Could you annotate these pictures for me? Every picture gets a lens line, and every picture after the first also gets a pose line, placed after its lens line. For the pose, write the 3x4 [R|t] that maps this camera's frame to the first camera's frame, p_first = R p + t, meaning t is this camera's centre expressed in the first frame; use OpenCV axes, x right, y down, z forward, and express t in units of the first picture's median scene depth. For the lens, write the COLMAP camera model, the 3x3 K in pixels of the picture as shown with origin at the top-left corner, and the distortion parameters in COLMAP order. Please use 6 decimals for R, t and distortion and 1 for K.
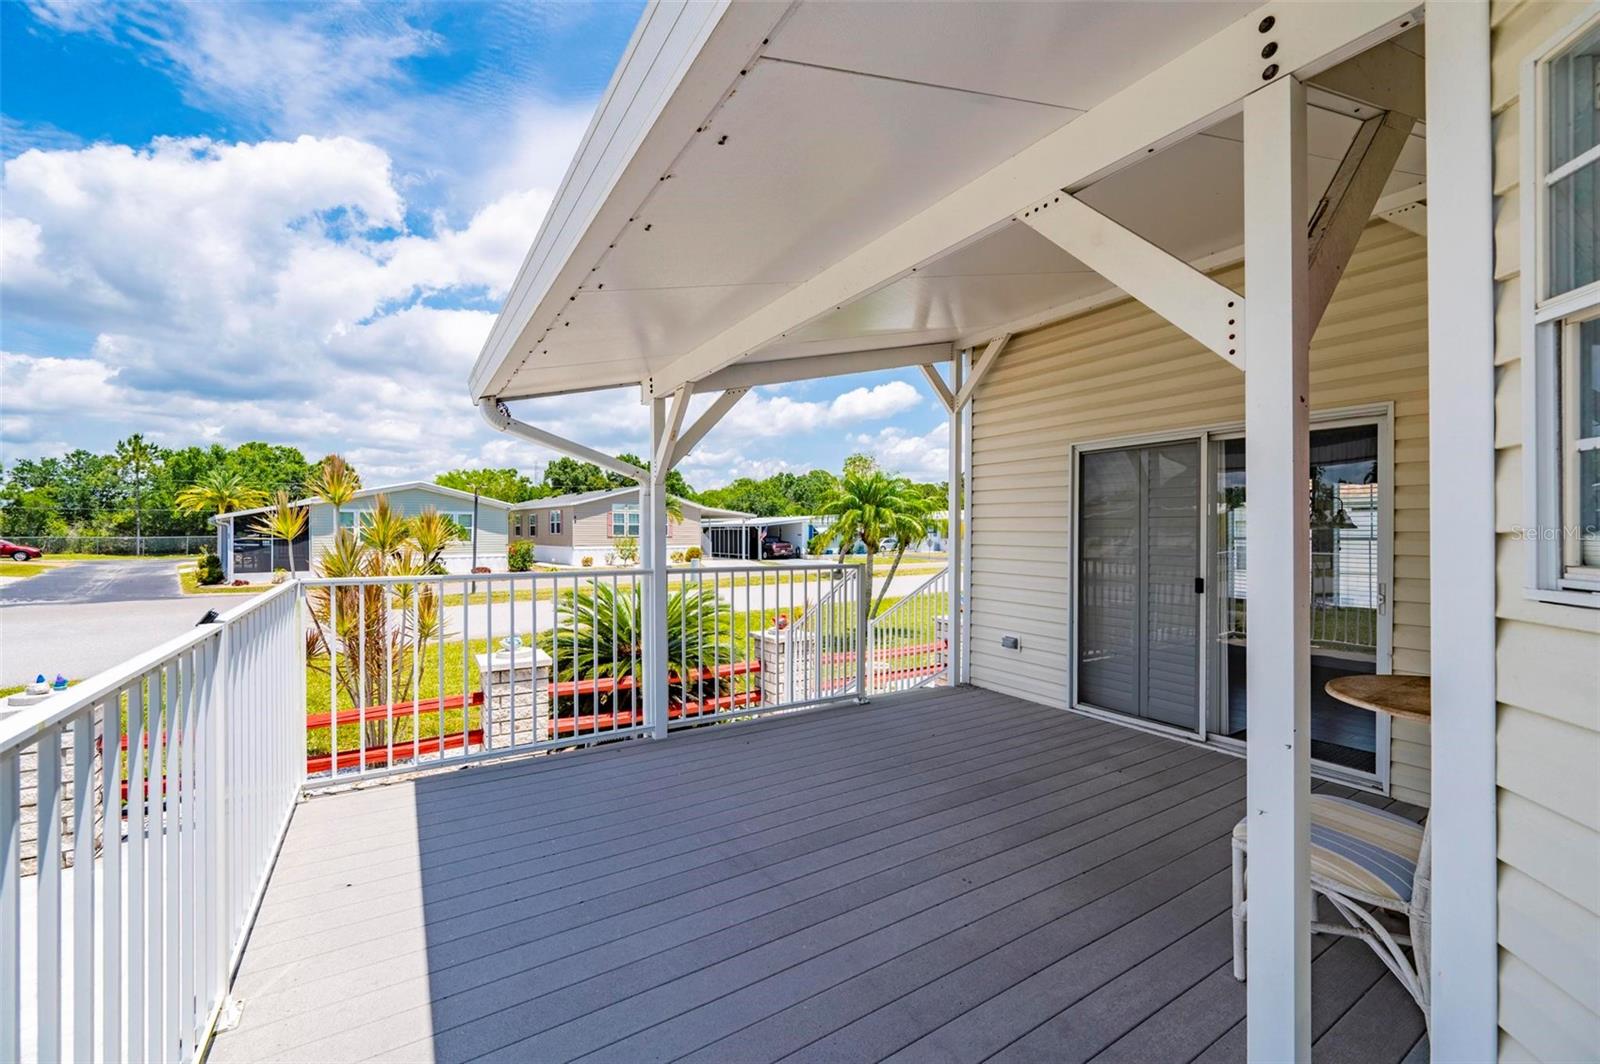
lens RADIAL K [[643.2, 0, 798.6], [0, 643.2, 533.5], [0, 0, 1]] dist [-0.002328, -0.000179]
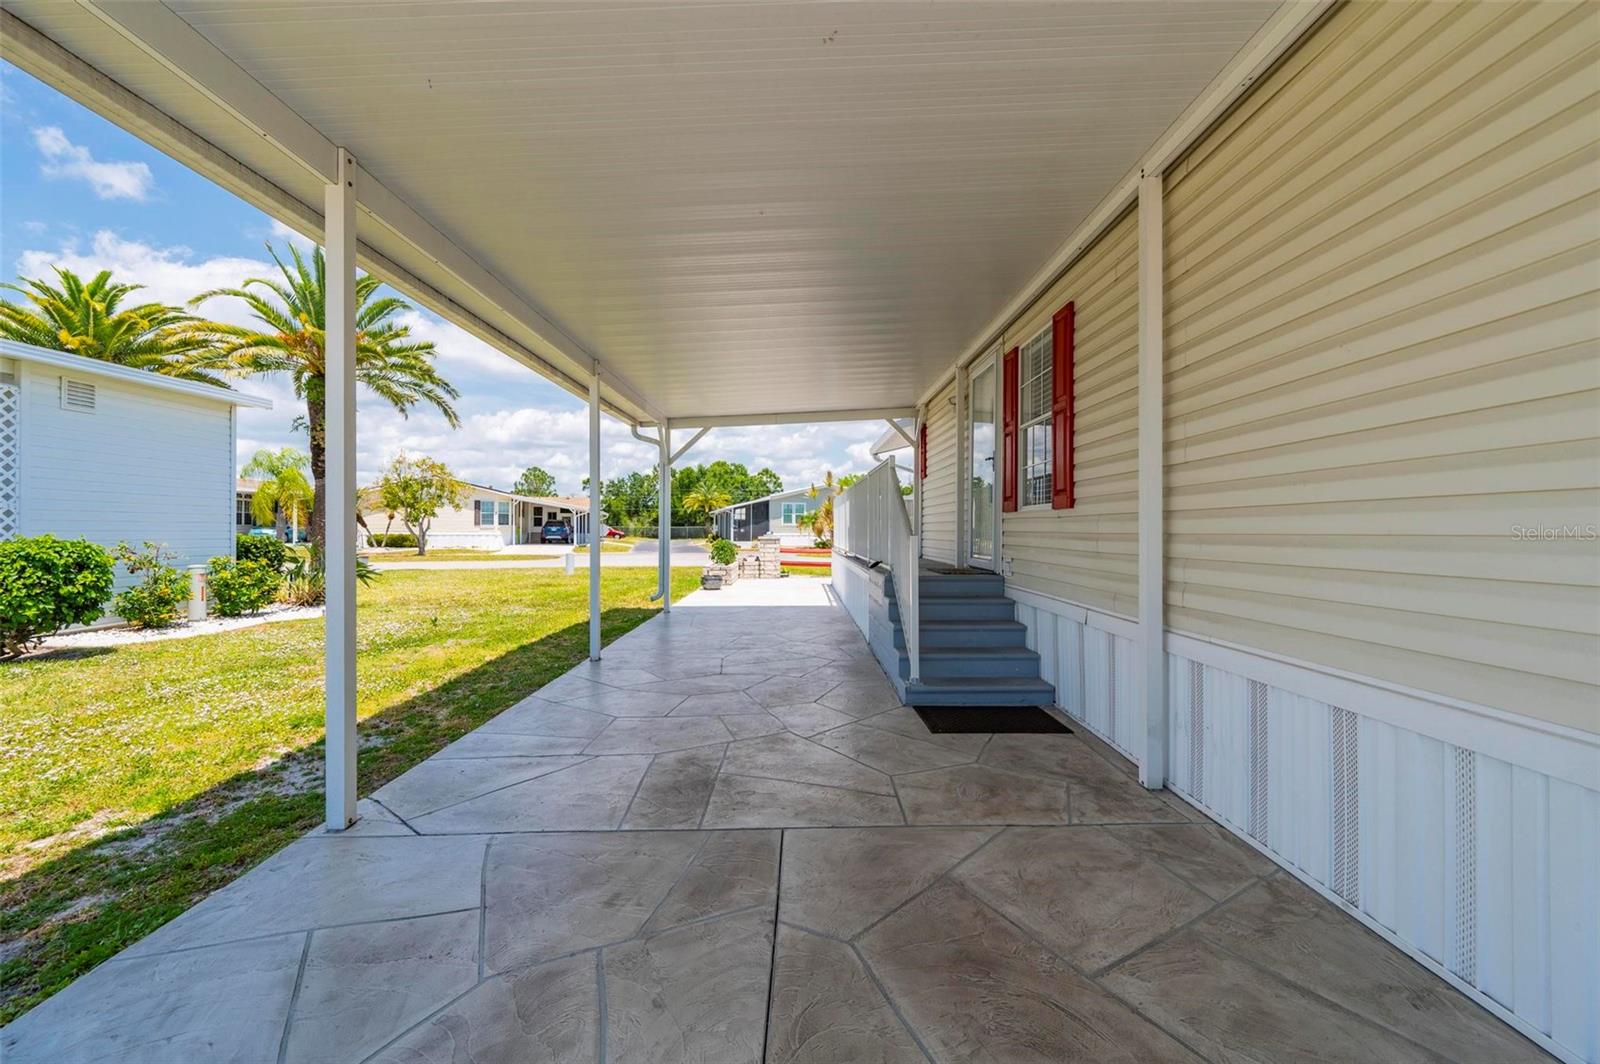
lens RADIAL K [[628.3, 0, 837.8], [0, 628.3, 530.7], [0, 0, 1]] dist [-0.000891, 0.000605]
pose [[0.877538, 0.001088, -0.479505, 0.053747], [-0.000726, 0.999999, 0.000940, 0.011498], [0.479506, -0.000476, 0.877539, -0.111309]]
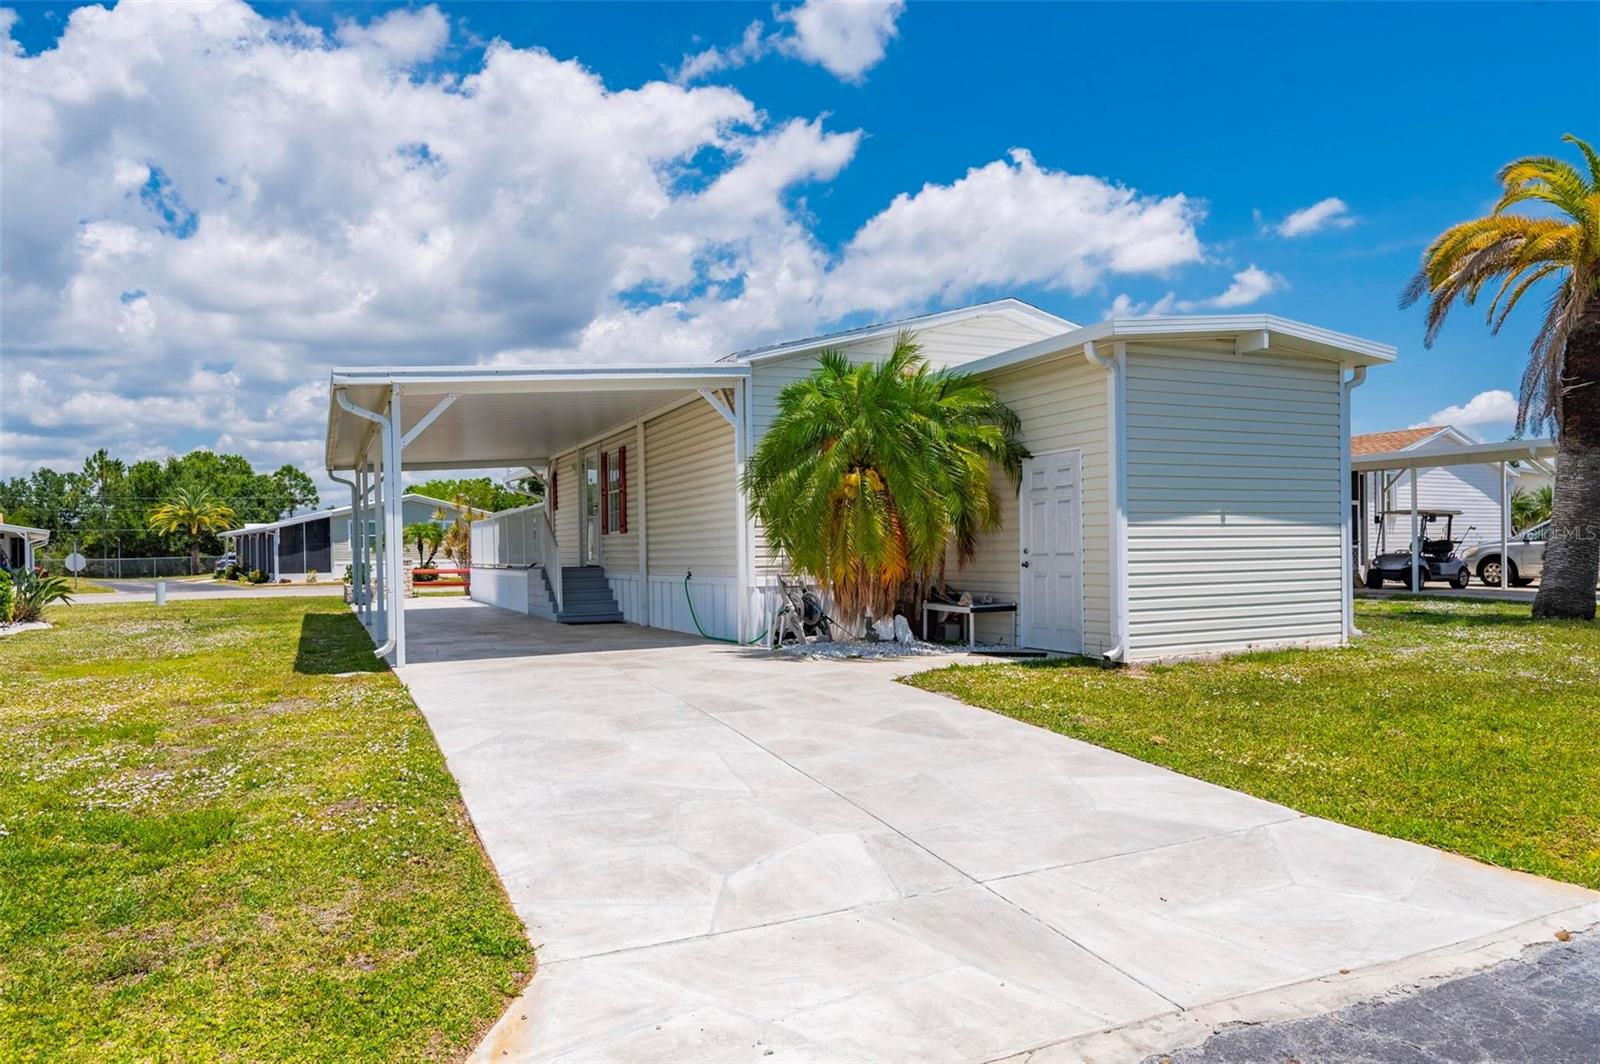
lens RADIAL K [[948.4, 0, 745.9], [0, 948.4, 564.0], [0, 0, 1]] dist [0.002436, -0.004522]
pose [[0.989479, -0.017186, -0.143654, 0.095912], [0.018997, 0.999756, 0.011242, 0.014093], [0.143426, -0.013852, 0.989564, -0.238142]]
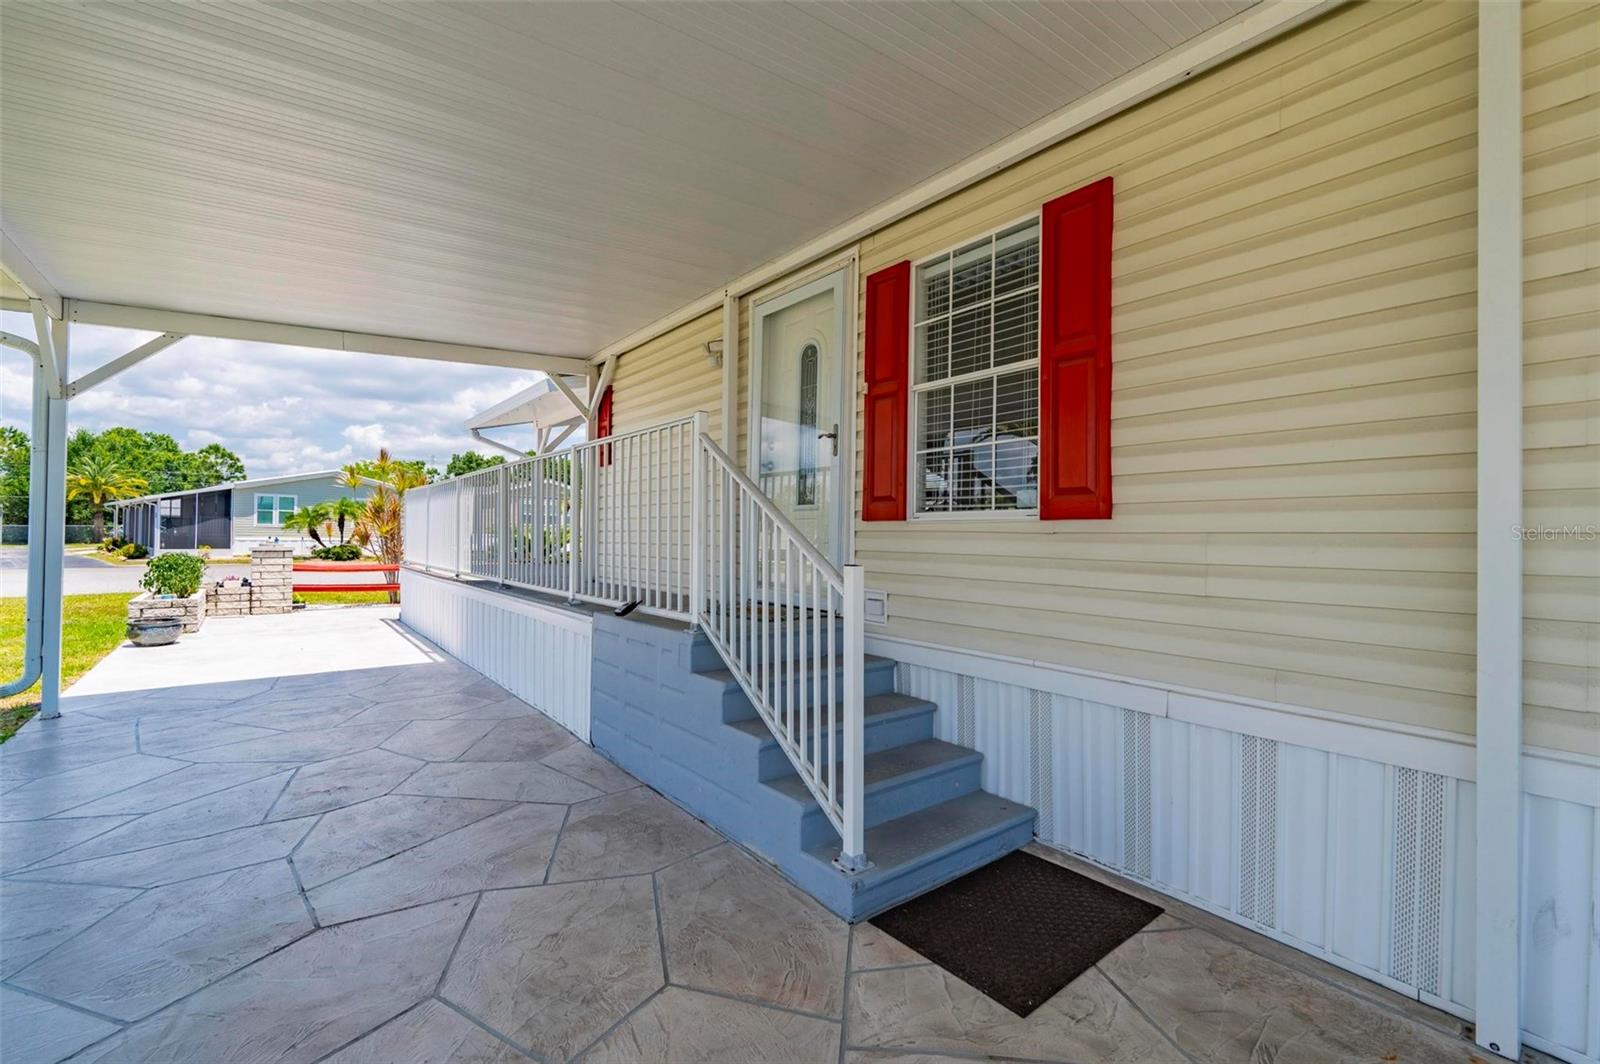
lens RADIAL K [[657.3, 0, 789.1], [0, 657.3, 532.3], [0, 0, 1]] dist [-0.001166, -0.000613]
pose [[0.993722, 0.012518, 0.111175, 0.026312], [-0.011617, 0.999894, -0.008753, 0.010769], [-0.111273, 0.007406, 0.993762, -0.087033]]
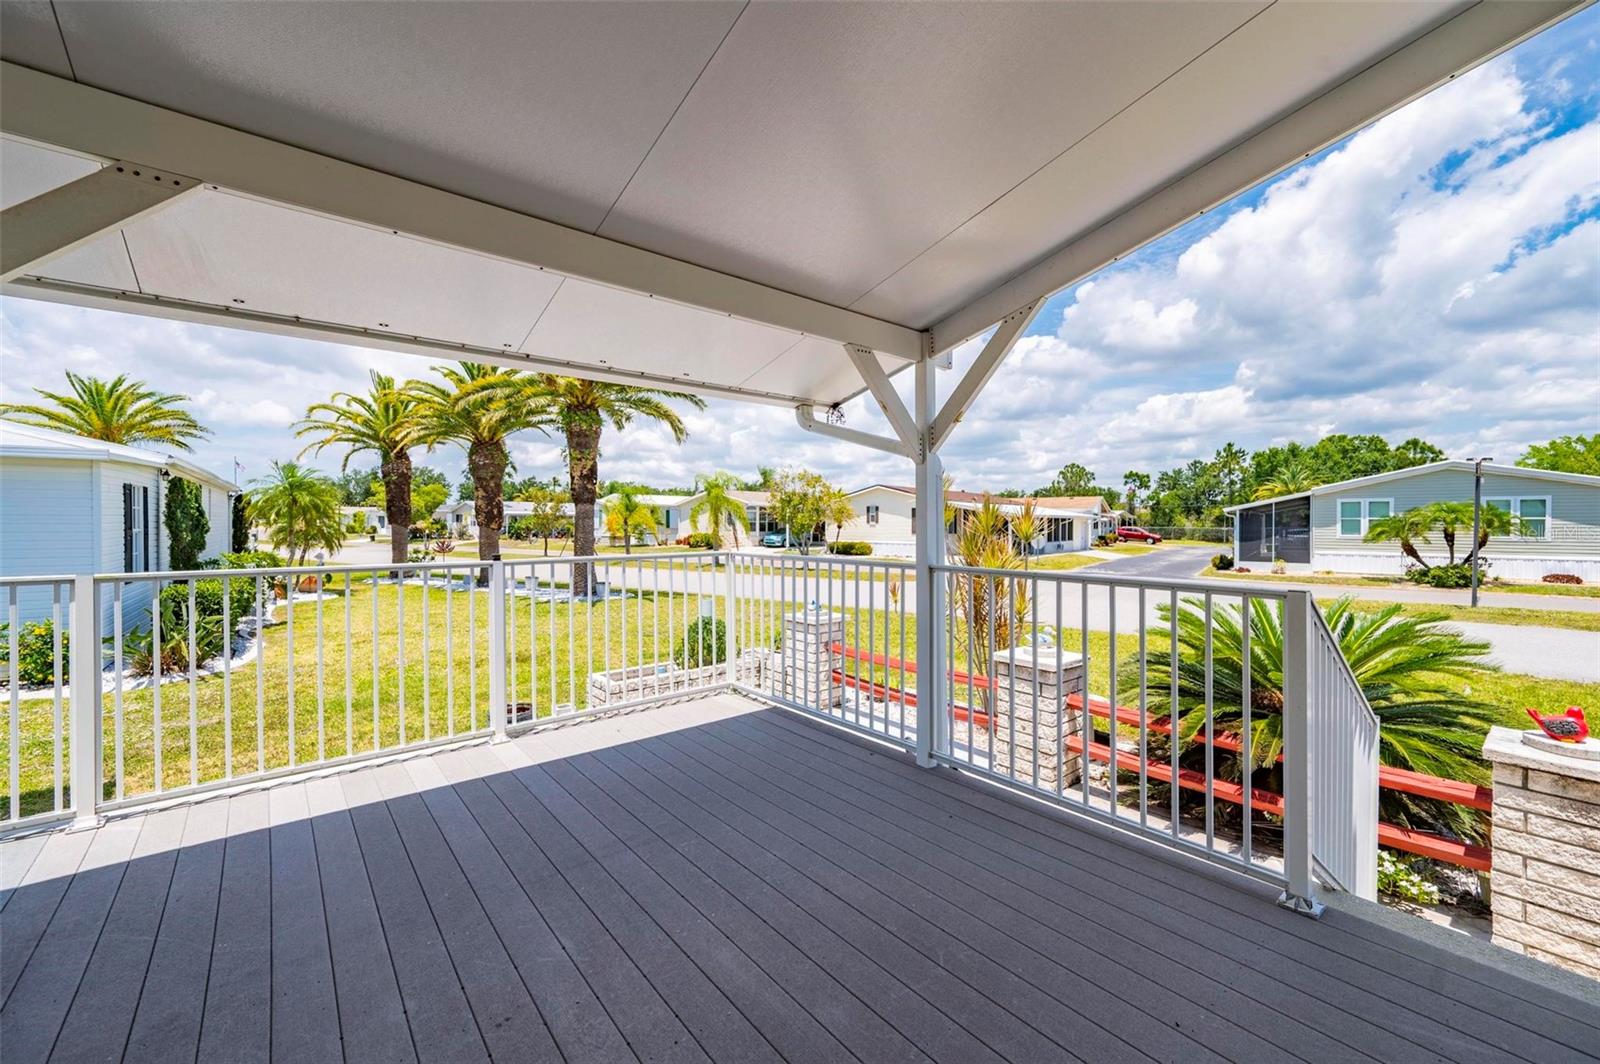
lens RADIAL K [[628.3, 0, 806.1], [0, 628.3, 518.4], [0, 0, 1]] dist [-0.000891, 0.000605]
pose [[0.141889, -0.006516, -0.989861, 0.030443], [-0.004152, 0.999966, -0.007178, -0.000028], [0.989874, 0.005129, 0.141858, 0.037863]]
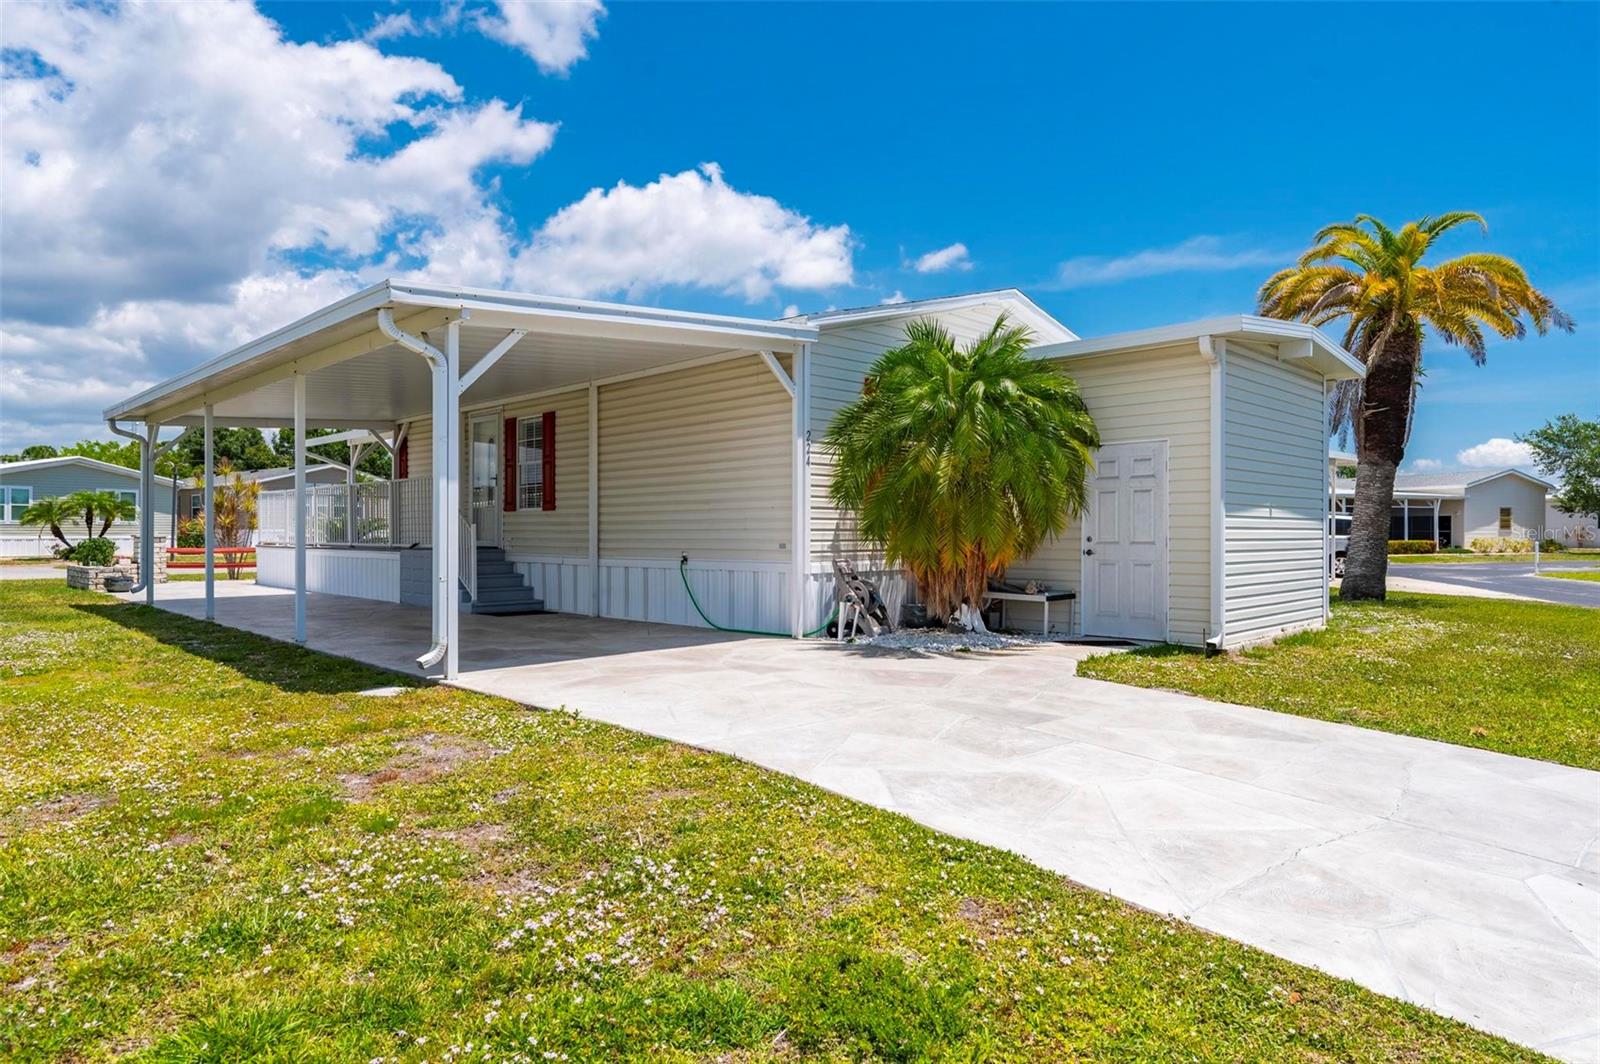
lens RADIAL K [[922.9, 0, 757.3], [0, 922.9, 520.3], [0, 0, 1]] dist [-0.006597, 0.005992]
pose [[0.978955, 0.000495, 0.204073, 0.047639], [0.002347, 0.999904, -0.013686, 0.013624], [-0.204061, 0.013877, 0.978860, -0.219828]]
